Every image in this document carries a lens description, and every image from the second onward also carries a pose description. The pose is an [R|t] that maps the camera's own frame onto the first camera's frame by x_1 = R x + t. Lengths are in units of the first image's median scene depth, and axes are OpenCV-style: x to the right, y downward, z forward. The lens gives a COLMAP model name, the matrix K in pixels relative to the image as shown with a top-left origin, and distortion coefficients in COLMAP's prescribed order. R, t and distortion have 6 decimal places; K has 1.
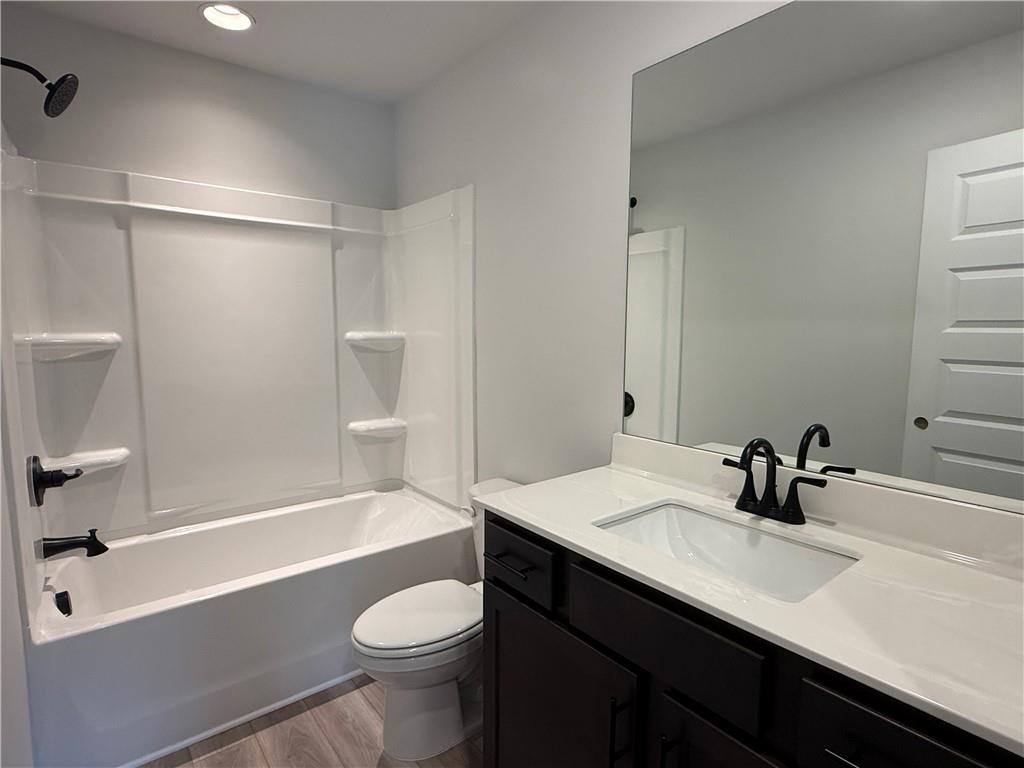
lens RADIAL K [[537.6, 0, 508.8], [0, 537.6, 385.1], [0, 0, 1]] dist [0.012060, -0.000402]
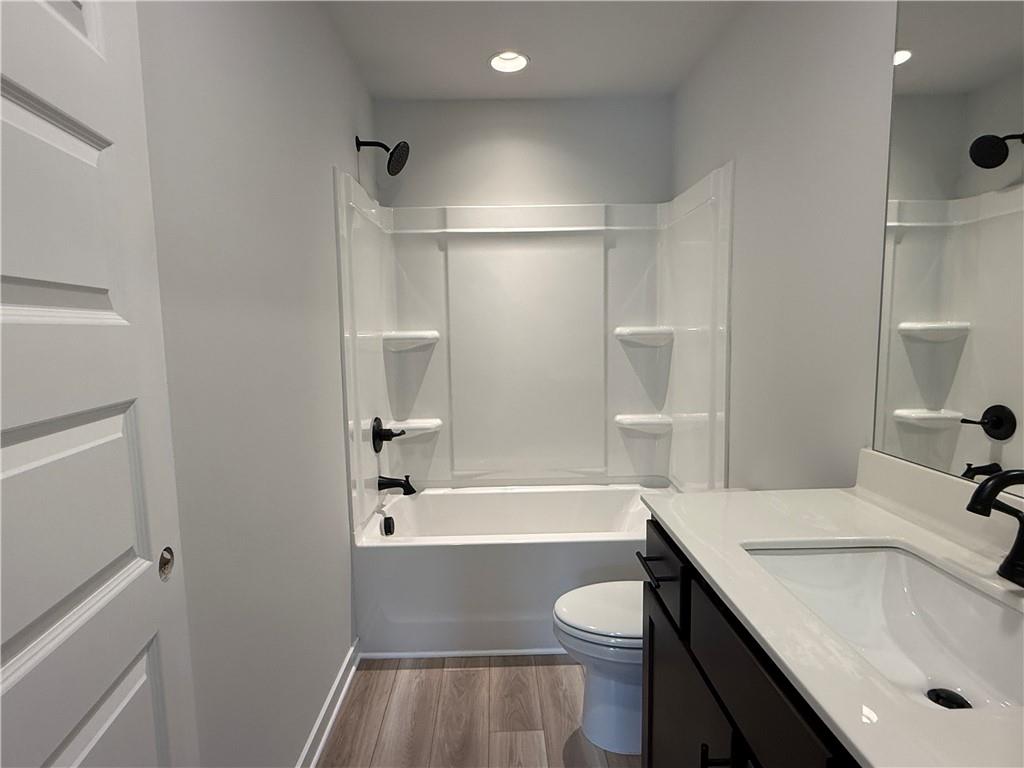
lens RADIAL K [[537.6, 0, 508.9], [0, 537.6, 384.3], [0, 0, 1]] dist [0.012060, -0.000402]
pose [[0.804651, 0.044866, -0.592050, 0.205209], [-0.045253, 0.998875, 0.014192, 0.007532], [0.592021, 0.015373, 0.805776, 0.059237]]
